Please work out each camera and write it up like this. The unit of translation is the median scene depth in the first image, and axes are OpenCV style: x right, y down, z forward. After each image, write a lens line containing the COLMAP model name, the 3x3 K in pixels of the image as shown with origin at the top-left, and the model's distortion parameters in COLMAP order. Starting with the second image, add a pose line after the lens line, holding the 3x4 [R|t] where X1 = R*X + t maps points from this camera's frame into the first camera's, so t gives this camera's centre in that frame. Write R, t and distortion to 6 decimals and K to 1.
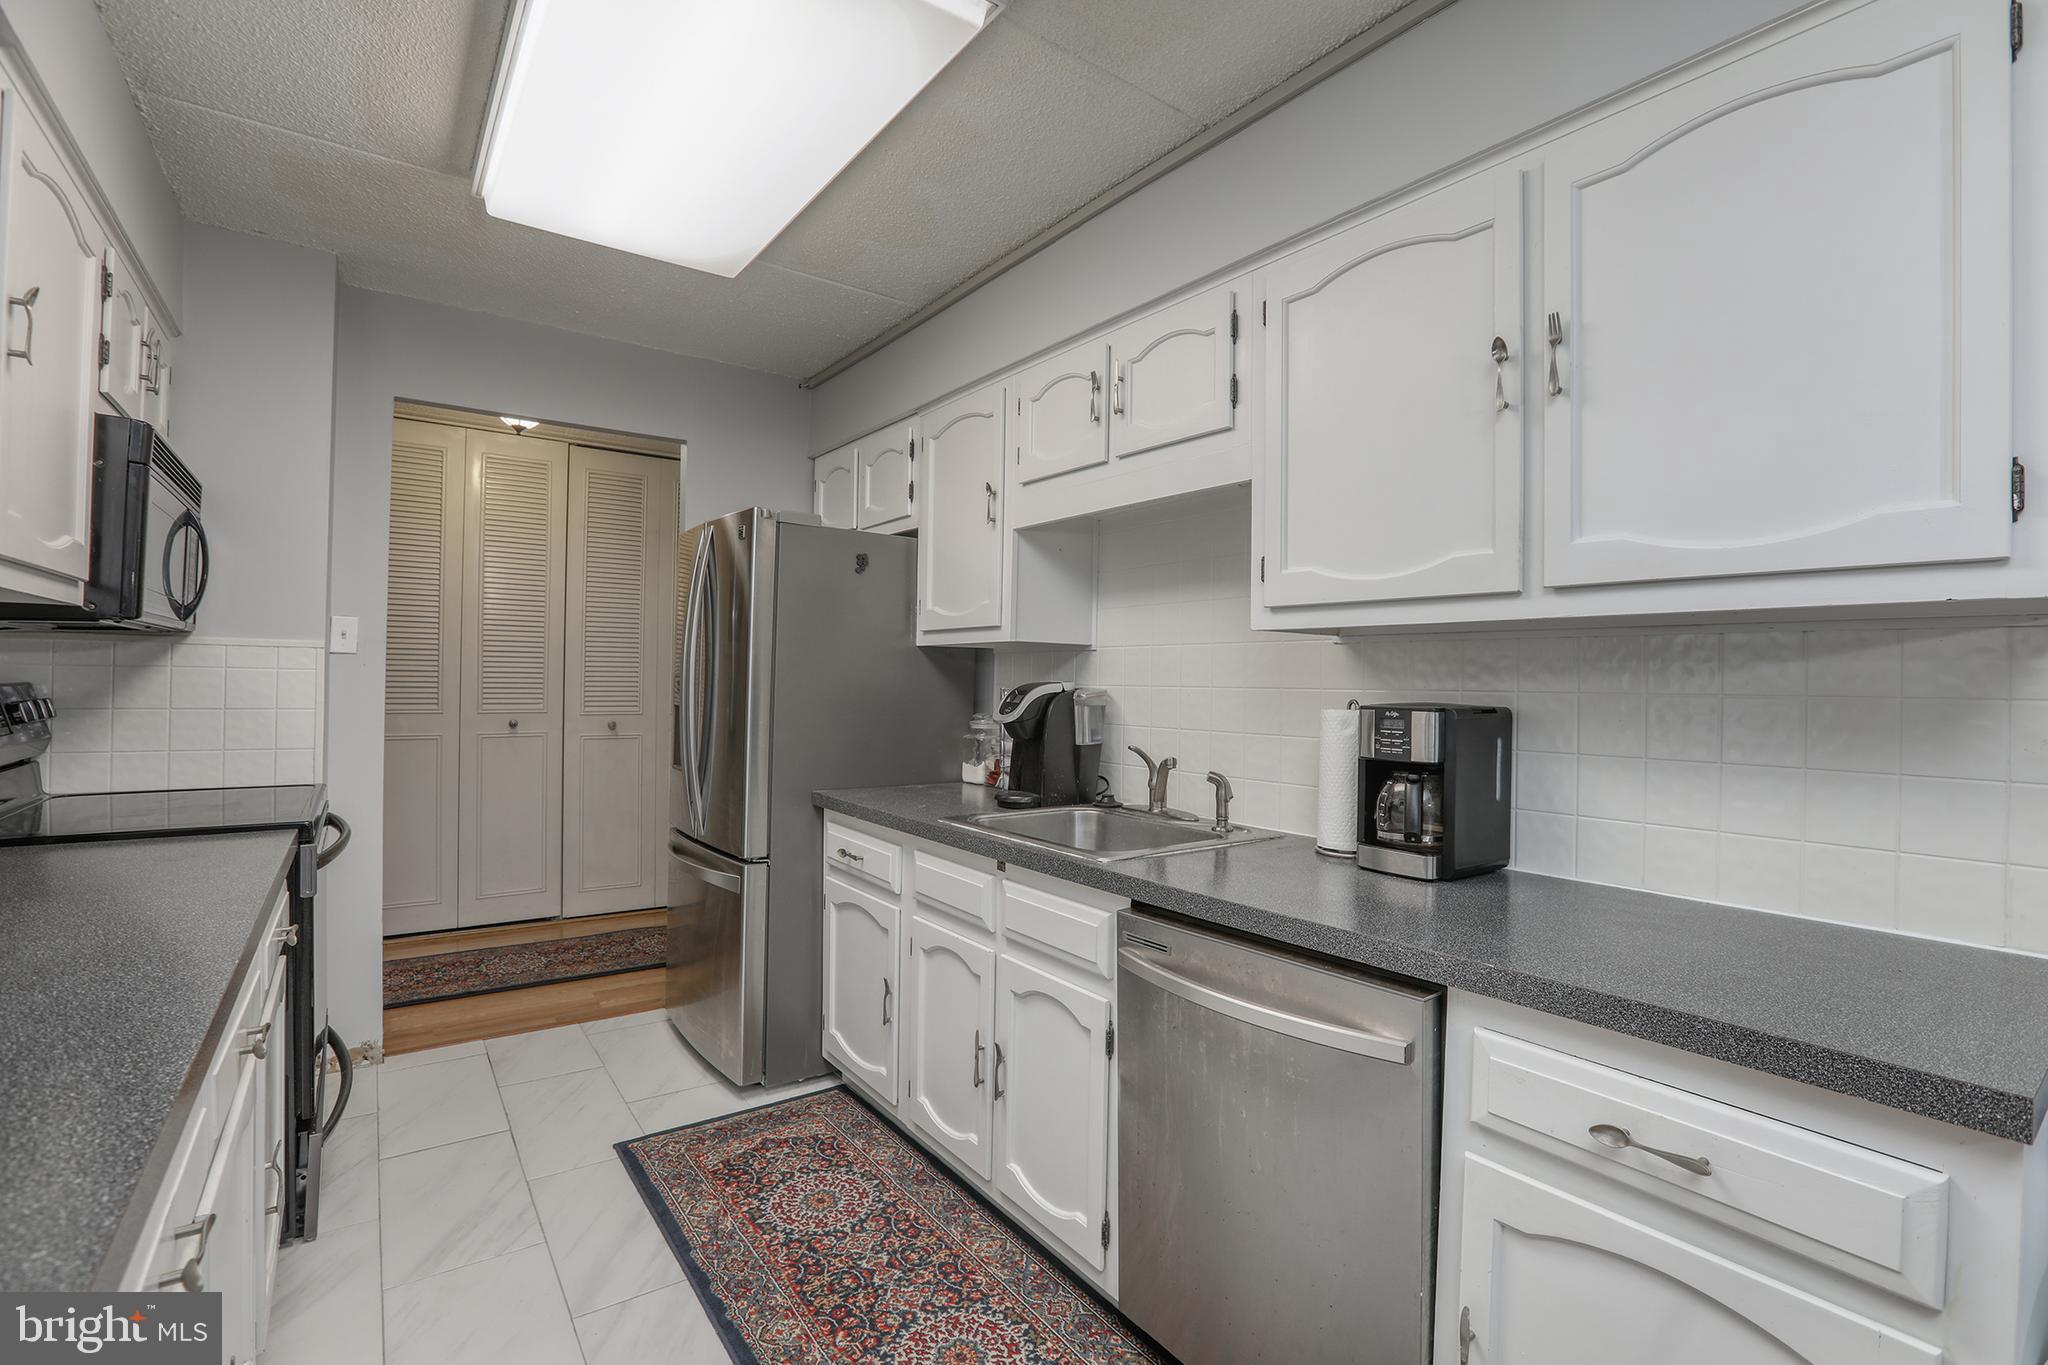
lens RADIAL K [[934.7, 0, 1030.4], [0, 934.7, 678.1], [0, 0, 1]] dist [-0.037328, 0.008740]
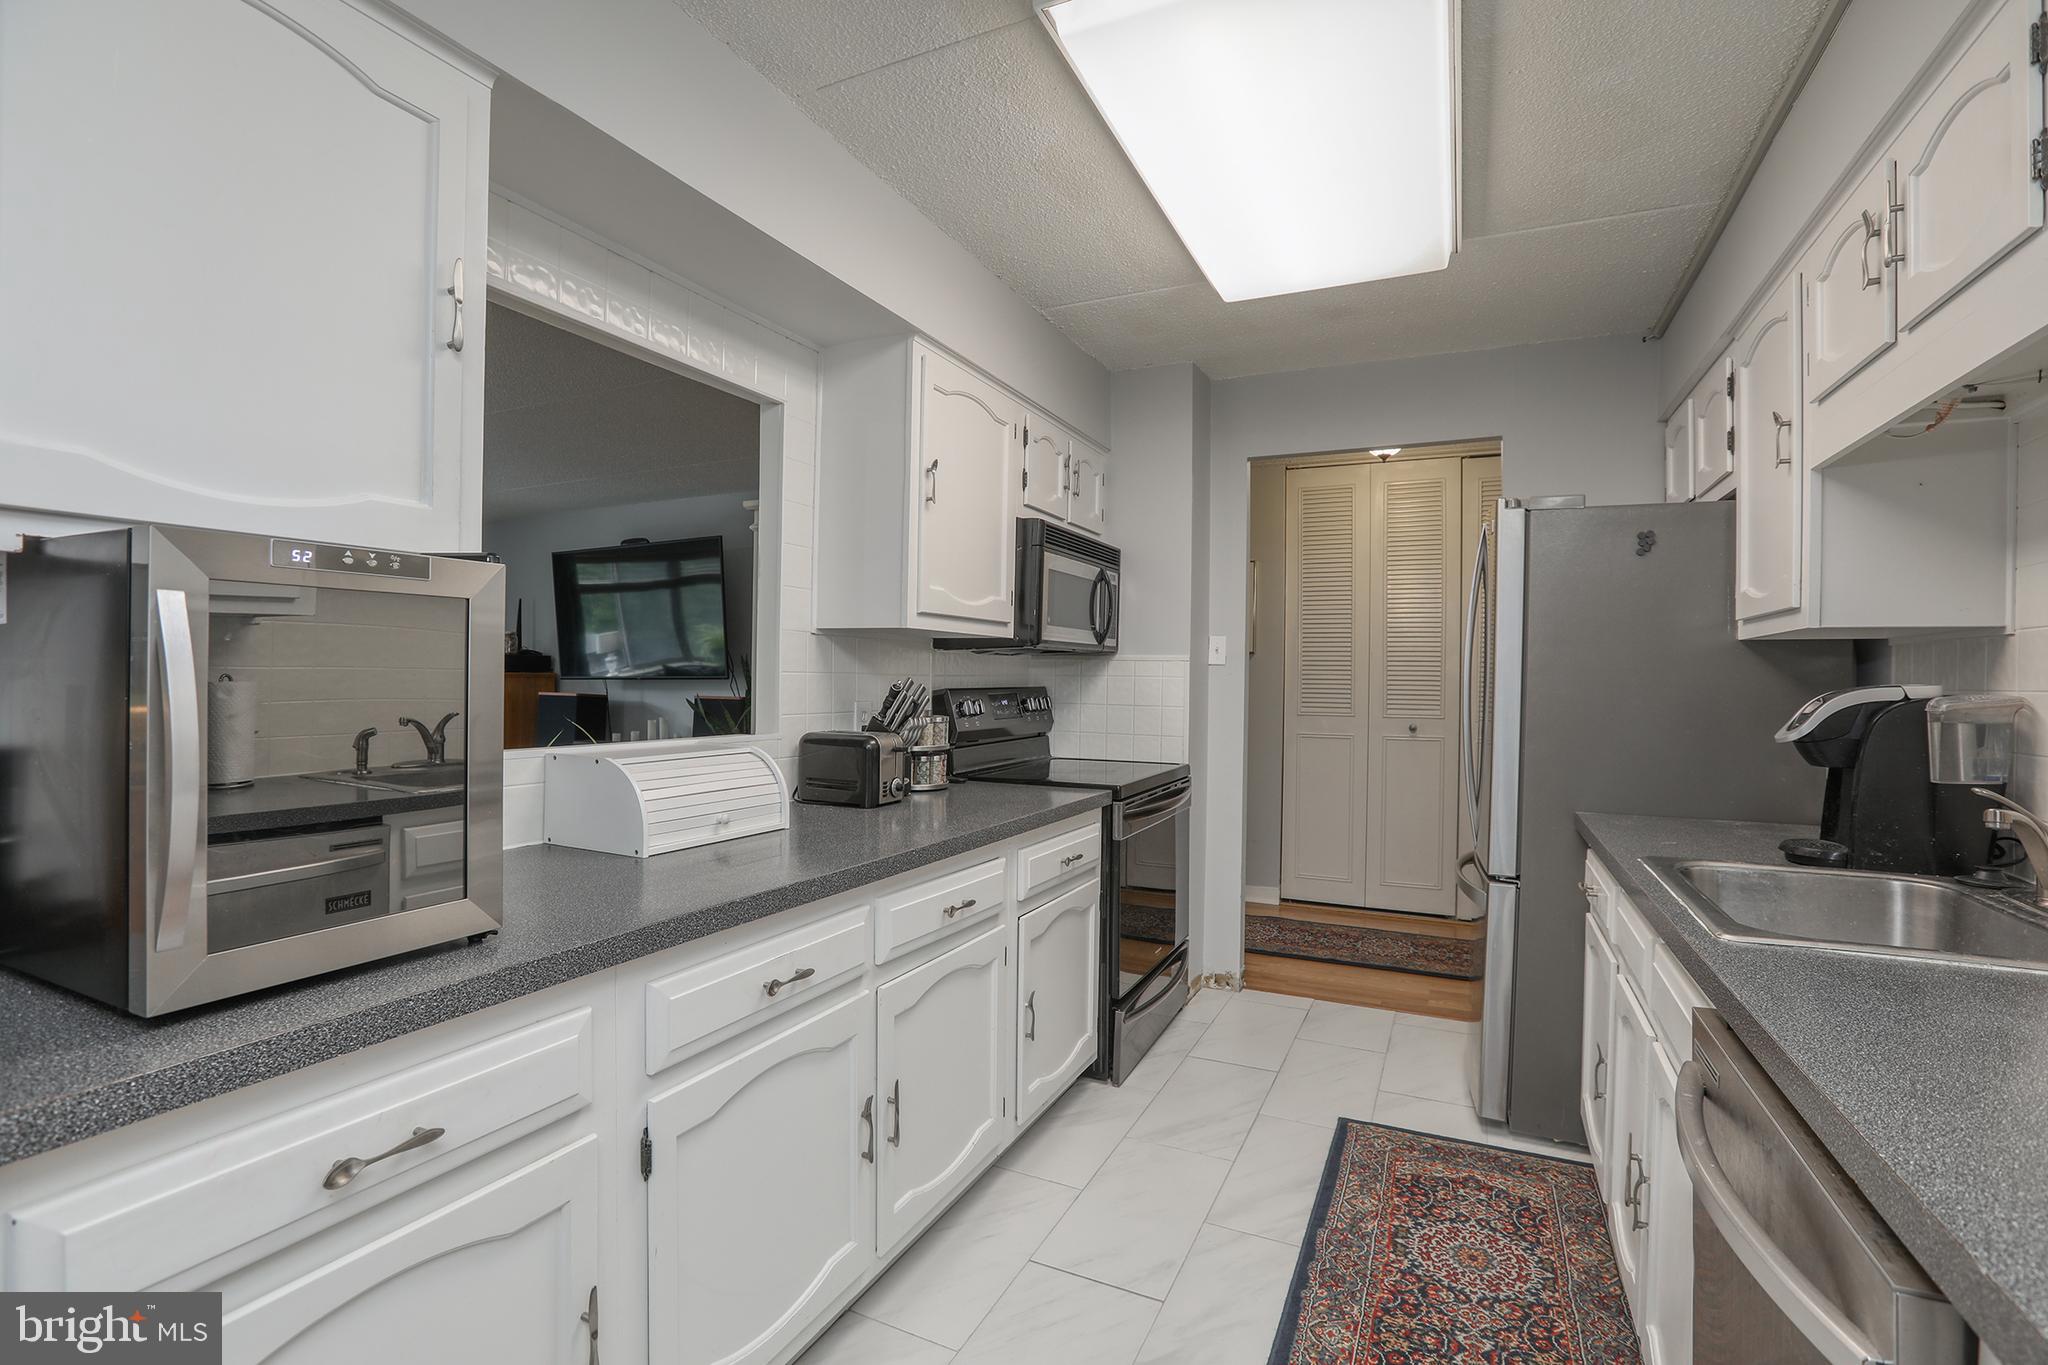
lens RADIAL K [[934.7, 0, 1029.4], [0, 934.7, 675.9], [0, 0, 1]] dist [-0.037328, 0.008740]
pose [[0.470365, -0.010877, -0.882405, 0.317401], [-0.003014, 0.999898, -0.013931, 0.008516], [0.882467, 0.009212, 0.470285, 0.163492]]
